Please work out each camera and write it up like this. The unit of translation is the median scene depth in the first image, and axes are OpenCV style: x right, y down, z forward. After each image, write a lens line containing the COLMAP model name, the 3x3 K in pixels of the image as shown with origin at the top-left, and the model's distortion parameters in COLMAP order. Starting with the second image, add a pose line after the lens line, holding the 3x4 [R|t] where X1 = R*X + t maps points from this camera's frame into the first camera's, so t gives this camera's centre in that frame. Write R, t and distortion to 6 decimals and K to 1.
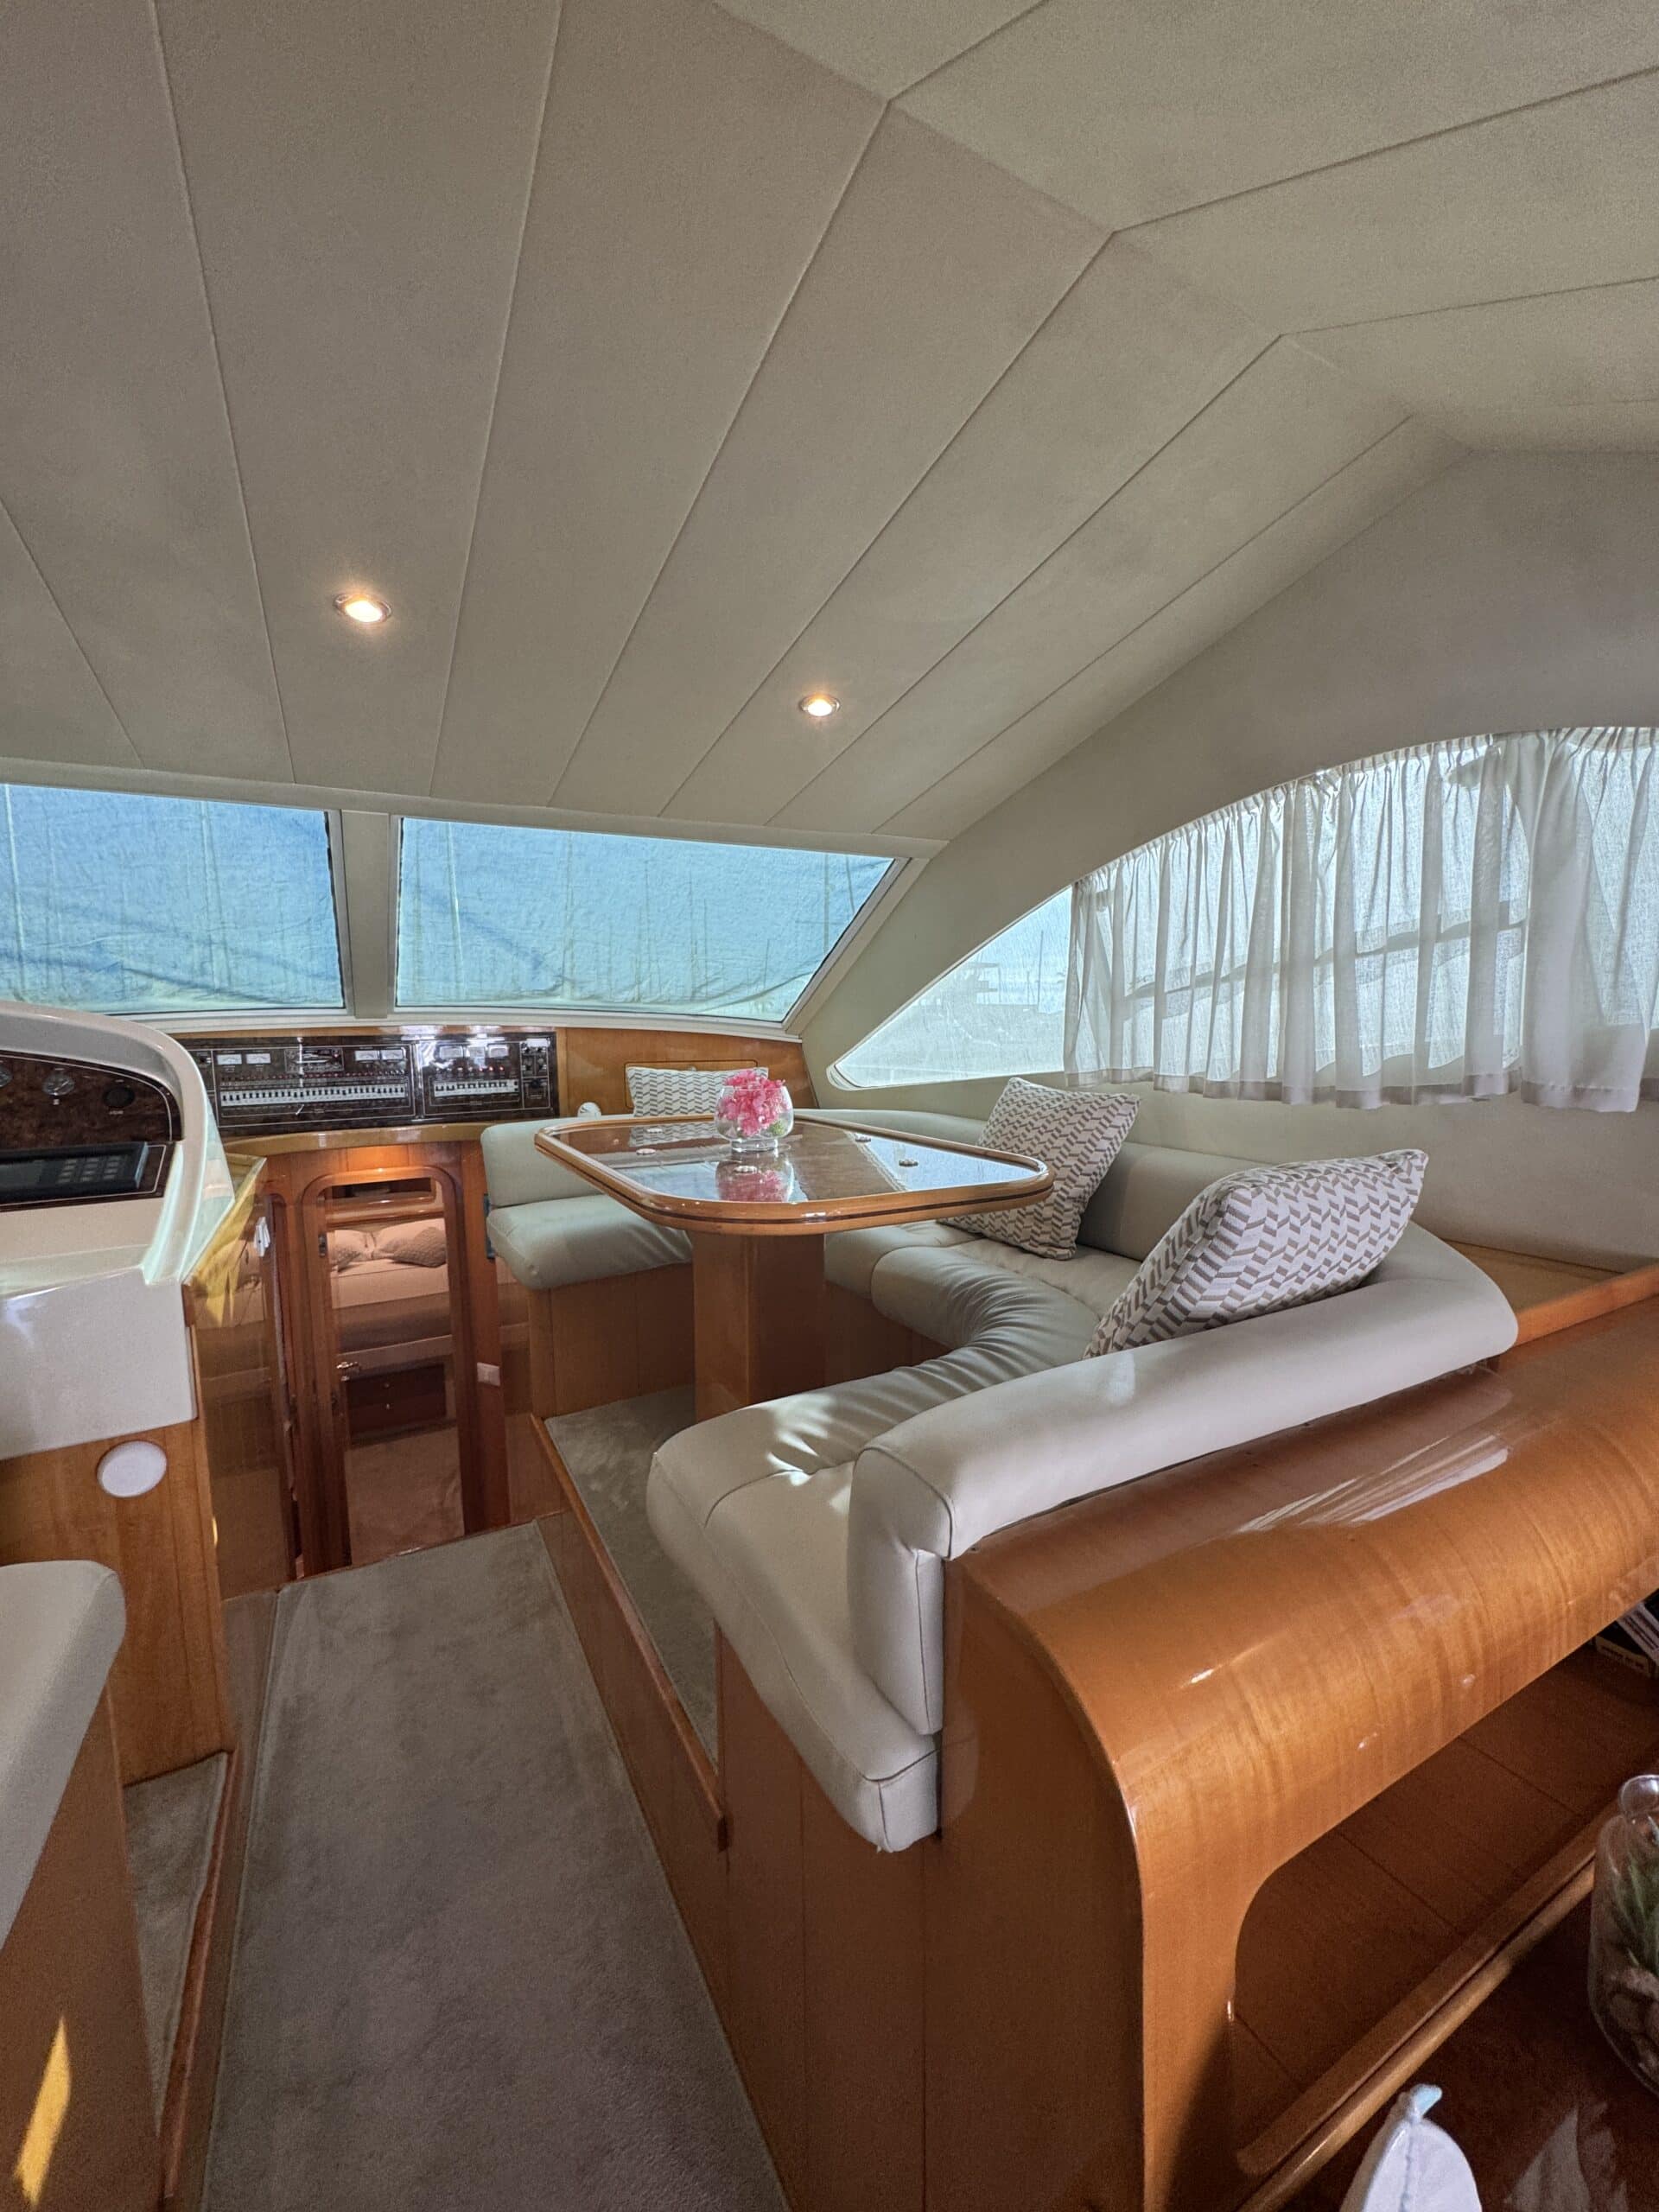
lens RADIAL K [[877.0, 0, 829.5], [0, 877.0, 1106.0], [0, 0, 1]] dist [-0.001711, -0.000048]
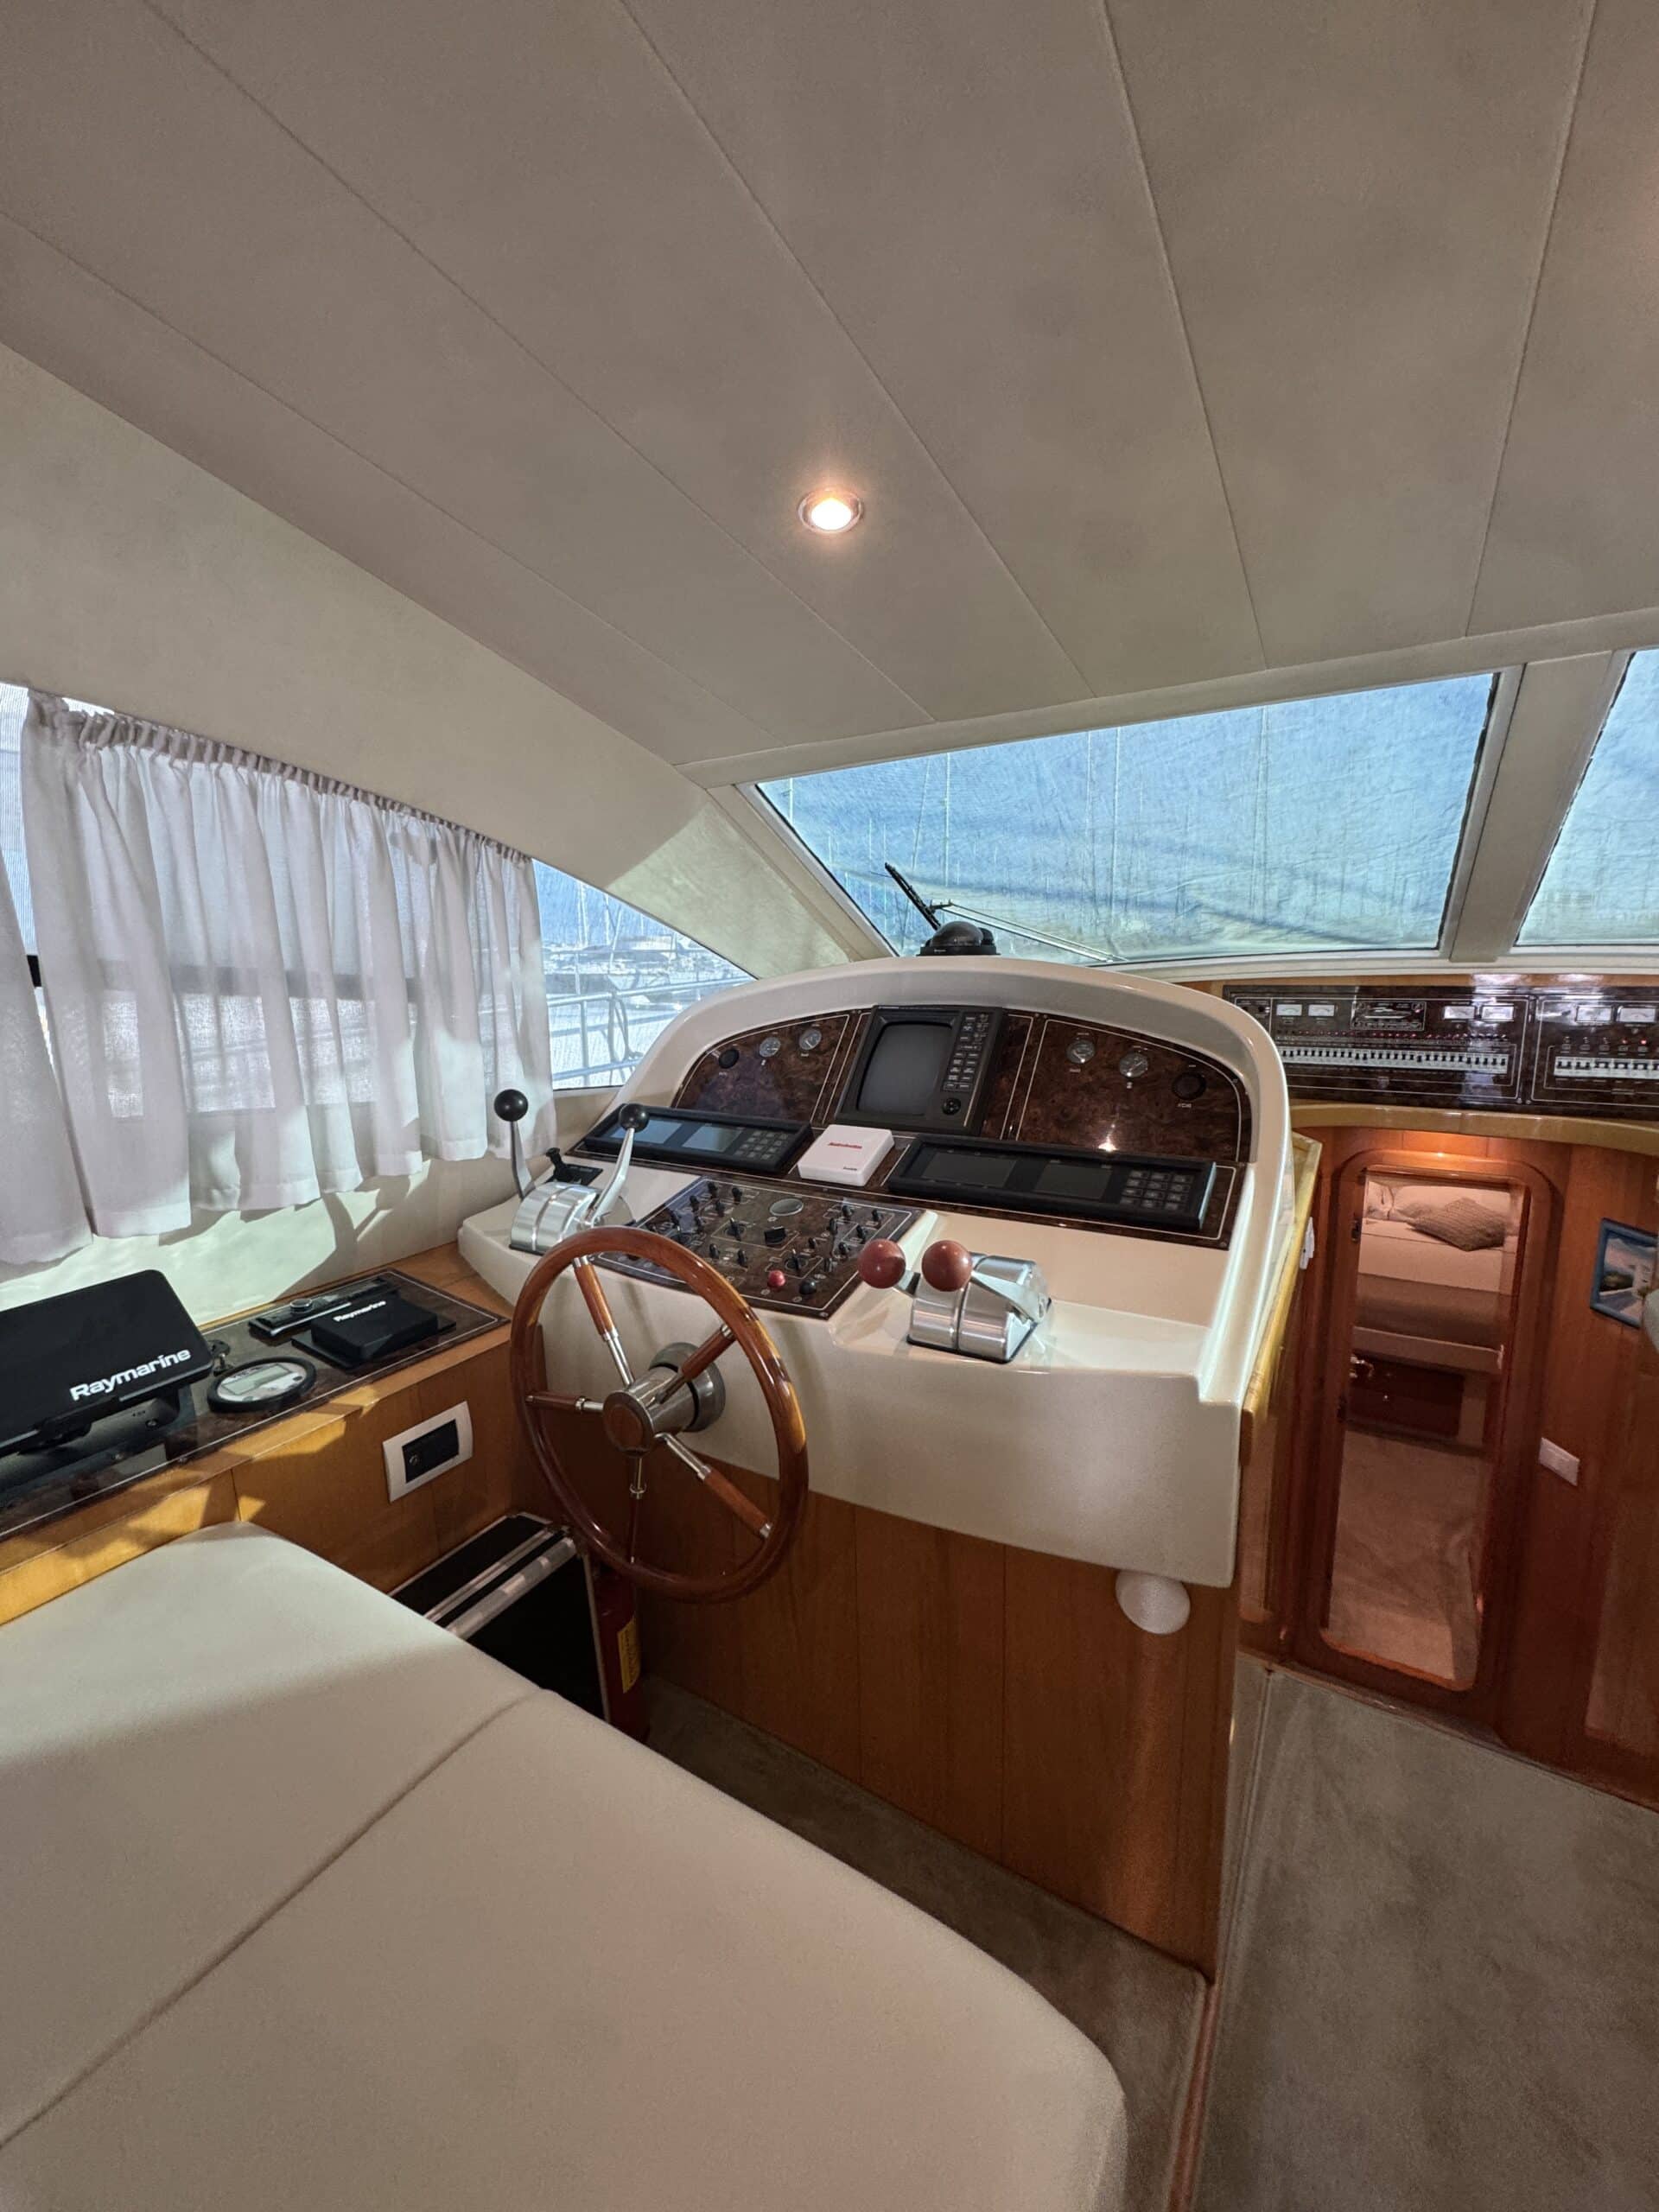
lens RADIAL K [[877.0, 0, 829.5], [0, 877.0, 1106.0], [0, 0, 1]] dist [-0.001711, -0.000048]
pose [[0.498174, 0.155978, -0.852932, -0.161981], [-0.070485, 0.987716, 0.139457, -0.051630], [0.864207, -0.009355, 0.503049, 0.171819]]
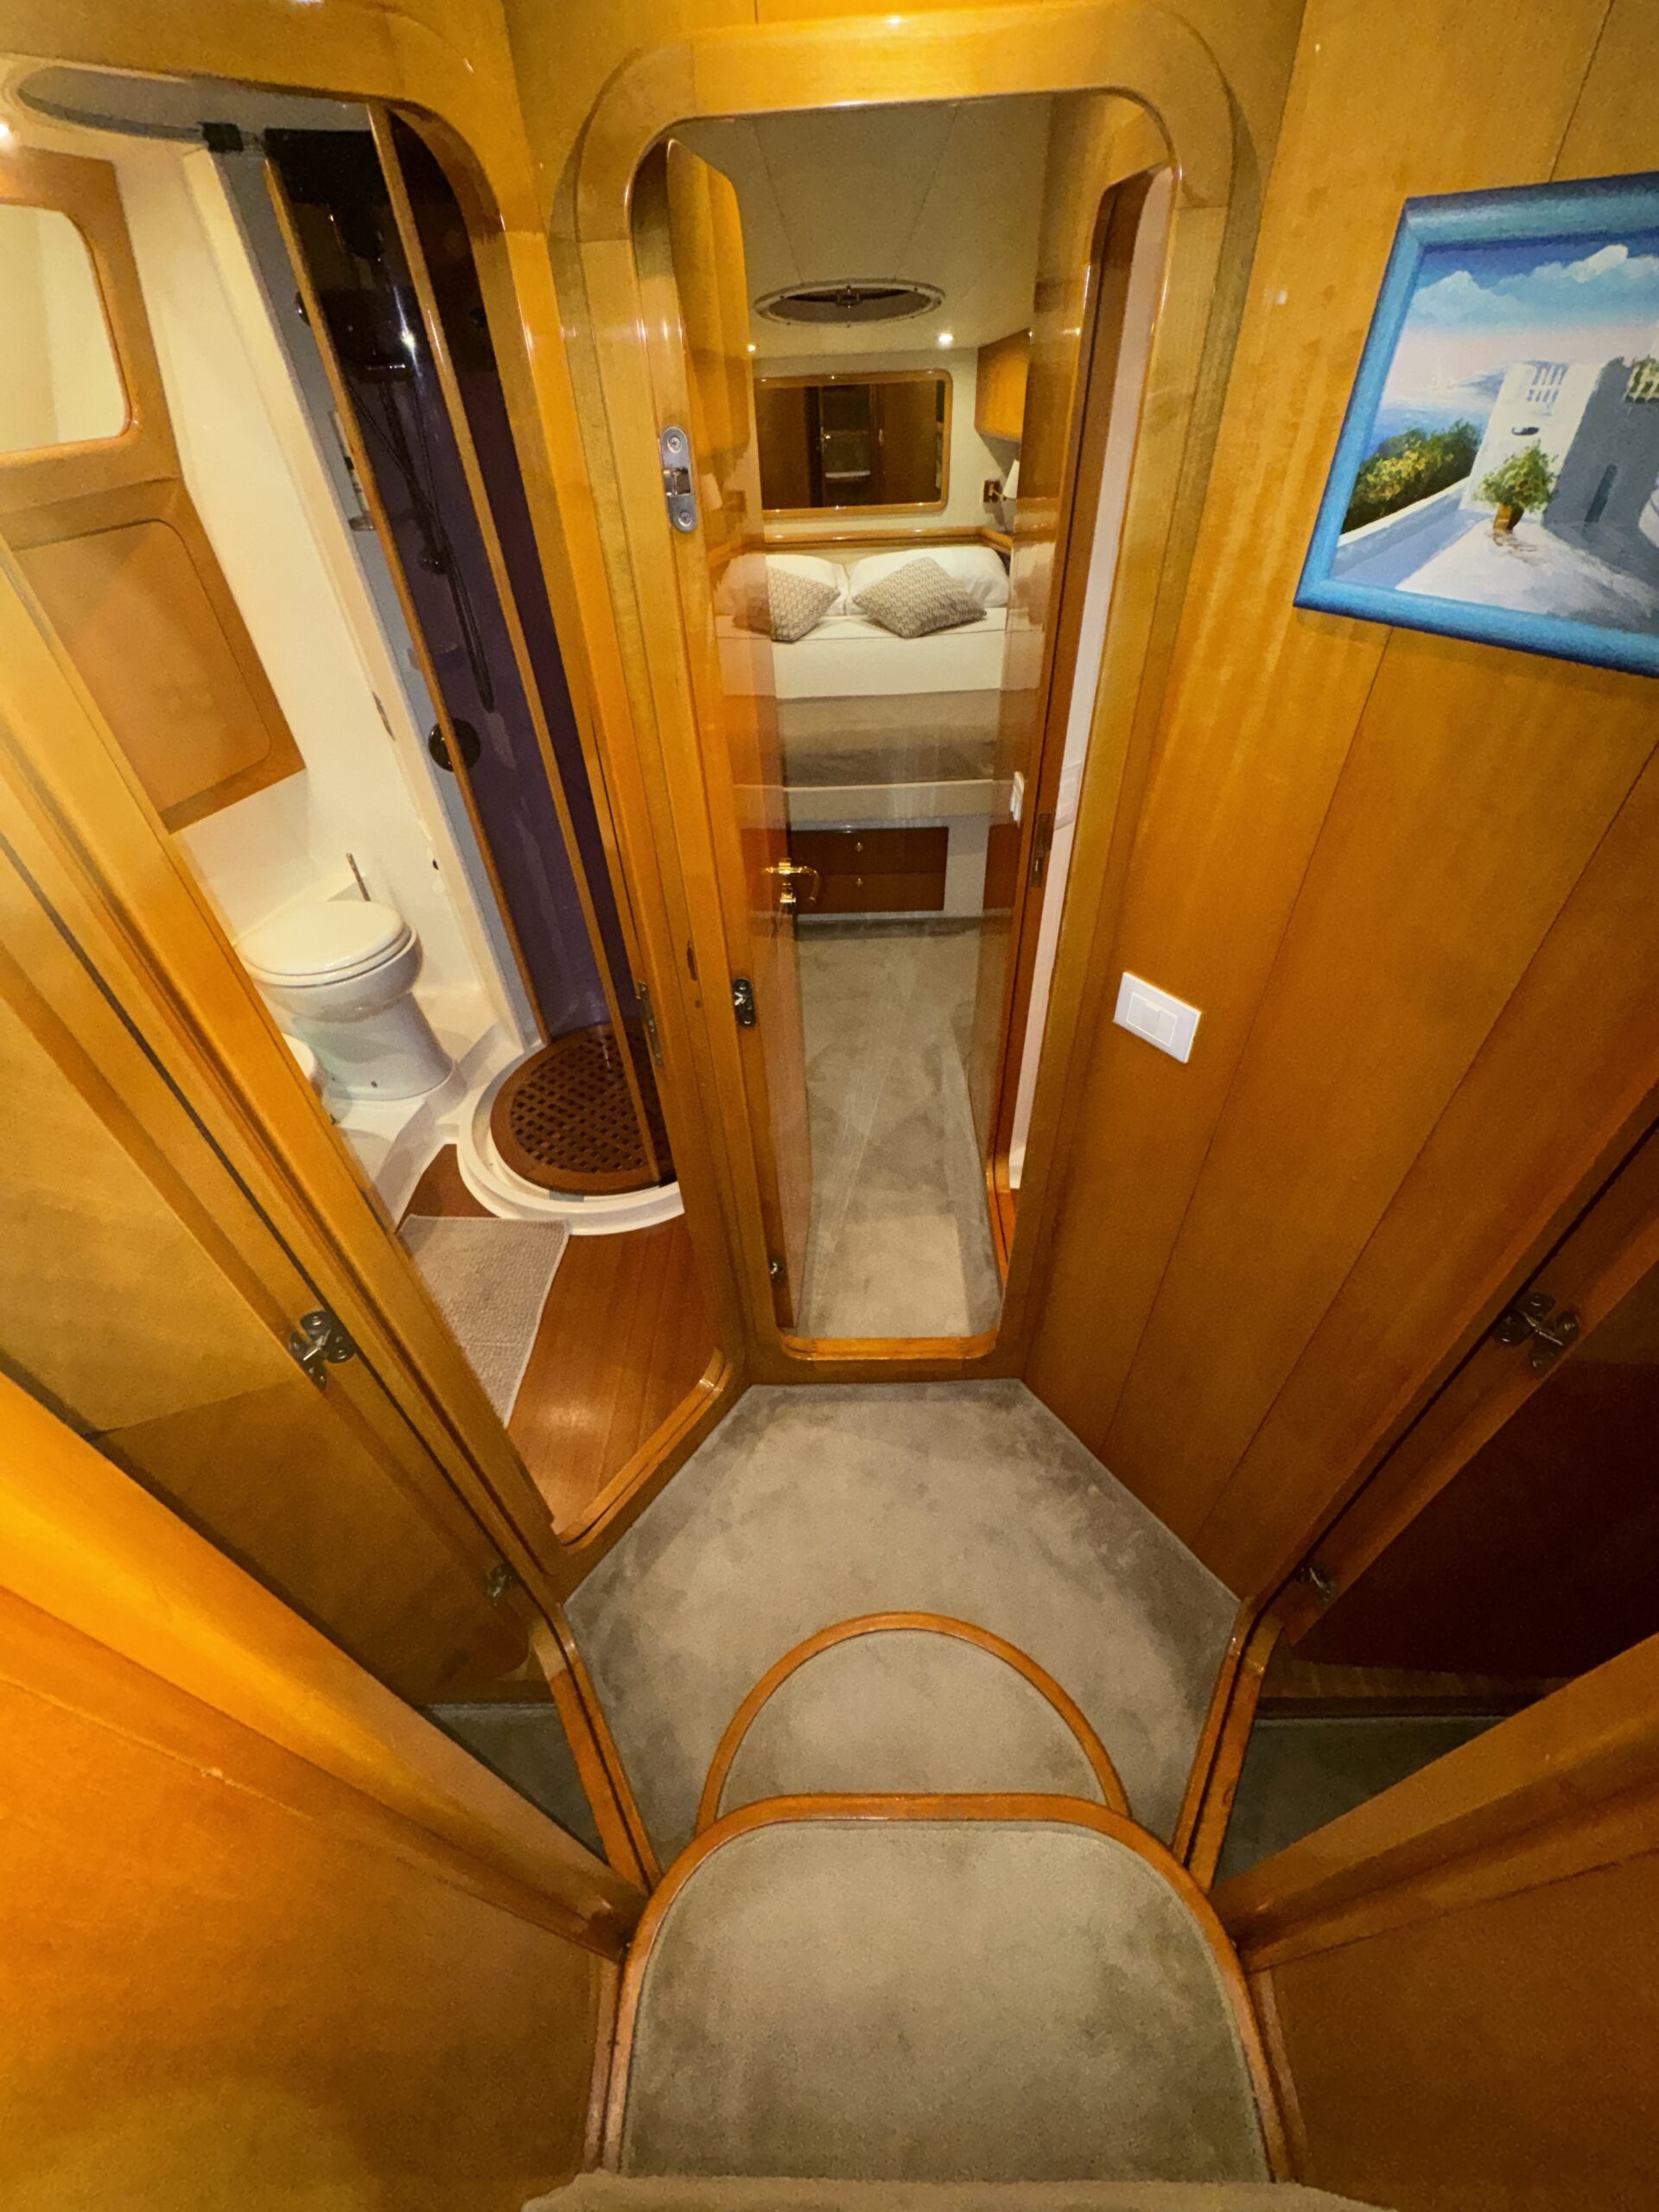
lens RADIAL K [[877.0, 0, 829.5], [0, 877.0, 1106.0], [0, 0, 1]] dist [-0.001711, -0.000048]
pose [[0.880433, 0.298933, -0.368072, -0.490519], [-0.016465, 0.795049, 0.606322, 0.183558], [0.473885, -0.527765, 0.704909, 0.933835]]
